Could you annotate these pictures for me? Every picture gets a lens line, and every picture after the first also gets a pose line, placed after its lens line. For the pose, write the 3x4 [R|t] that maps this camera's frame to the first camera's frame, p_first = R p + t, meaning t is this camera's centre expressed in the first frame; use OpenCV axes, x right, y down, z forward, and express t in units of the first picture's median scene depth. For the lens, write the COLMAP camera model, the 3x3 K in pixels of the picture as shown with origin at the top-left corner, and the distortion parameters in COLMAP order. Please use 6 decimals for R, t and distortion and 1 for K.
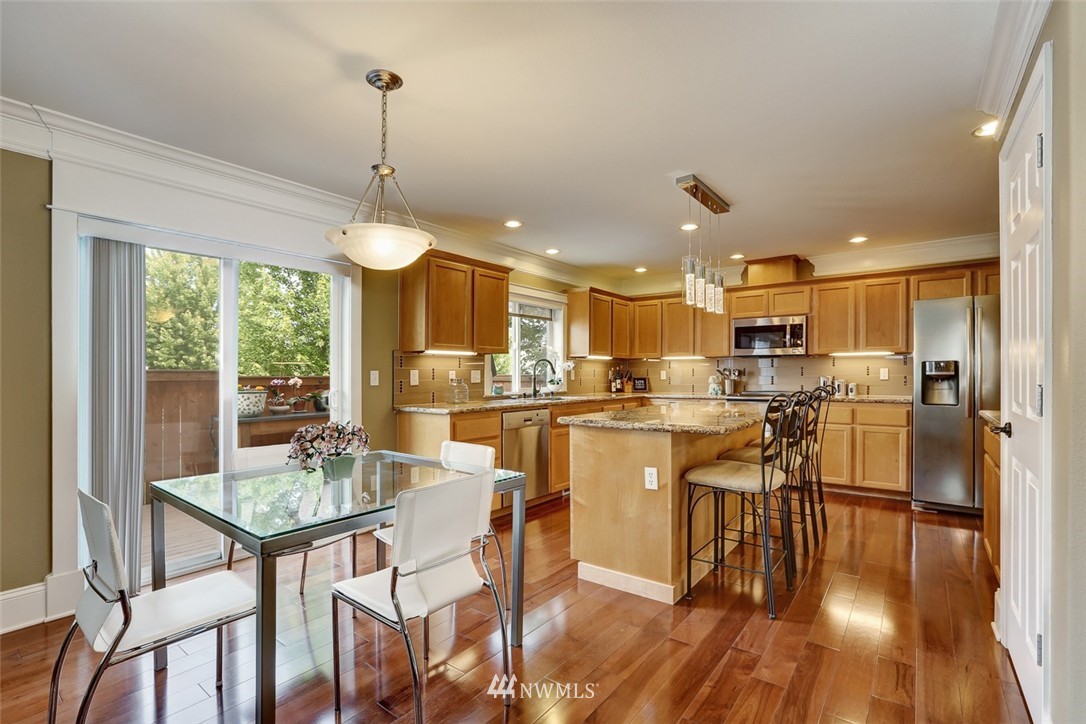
lens RADIAL K [[497.5, 0, 541.1], [0, 497.5, 369.5], [0, 0, 1]] dist [-0.034880, 0.003417]
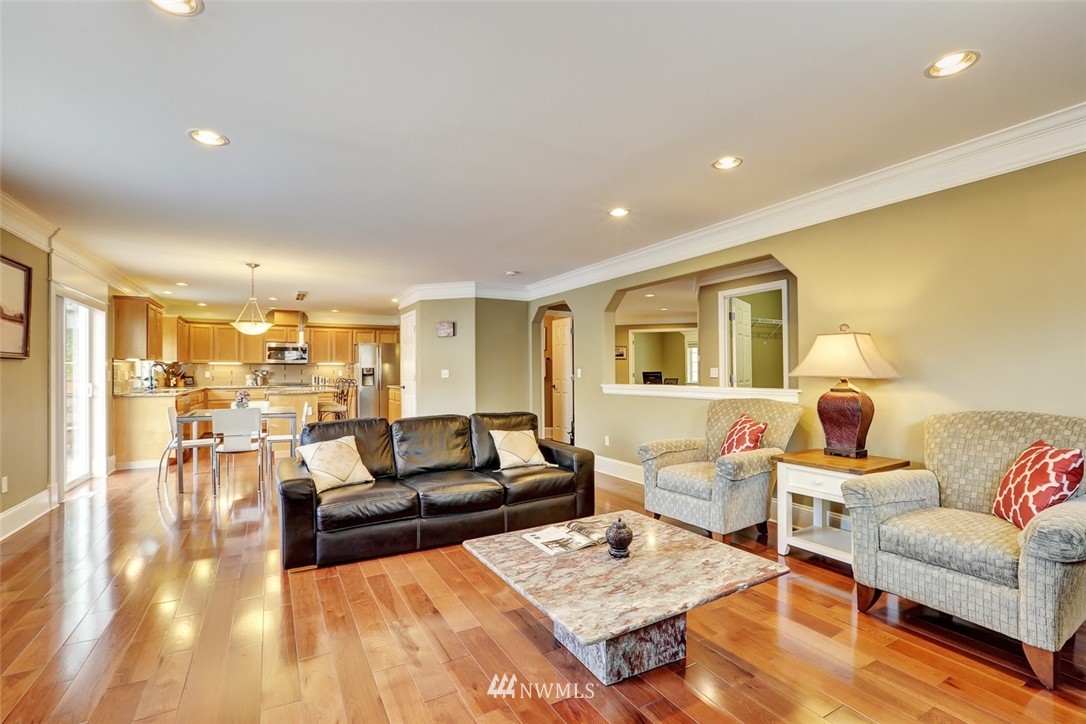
lens RADIAL K [[497.5, 0, 551.1], [0, 497.5, 368.6], [0, 0, 1]] dist [-0.034880, 0.003417]
pose [[0.385059, 0.006729, 0.922867, -0.937858], [-0.003499, 0.999977, -0.005831, -0.002160], [-0.922885, -0.000984, 0.385074, -0.672169]]
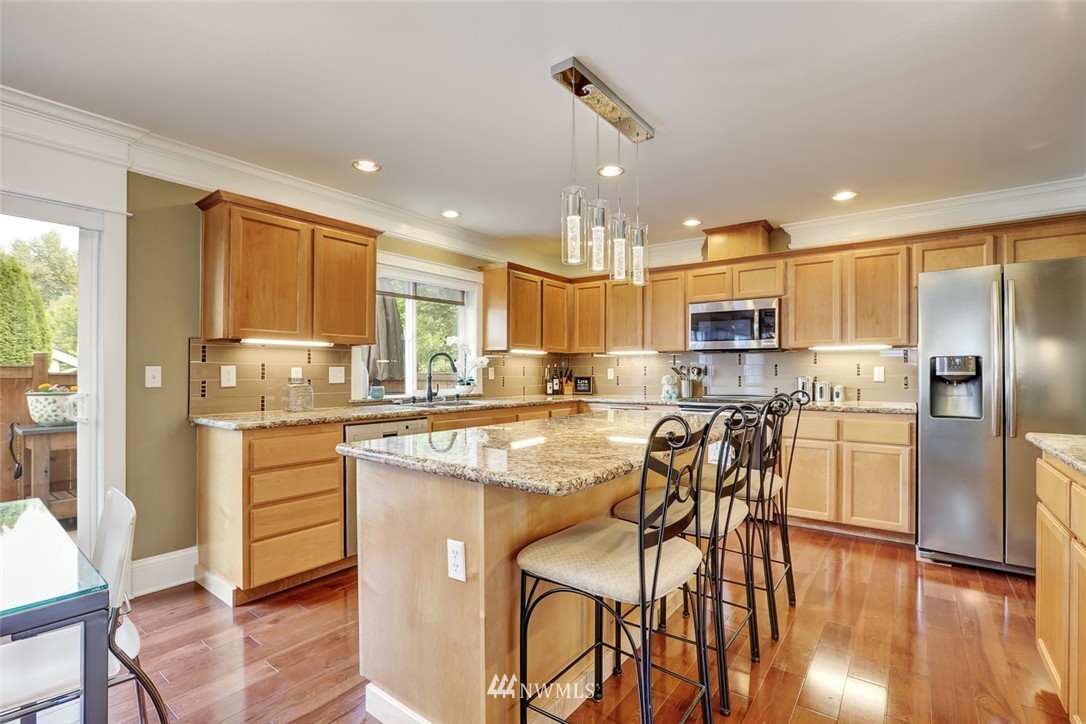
lens RADIAL K [[497.5, 0, 544.9], [0, 497.5, 359.8], [0, 0, 1]] dist [-0.034880, 0.003417]
pose [[0.999952, 0.004440, 0.008712, 0.173331], [-0.004309, 0.999878, -0.015009, 0.001238], [-0.008777, 0.014970, 0.999849, 0.241065]]
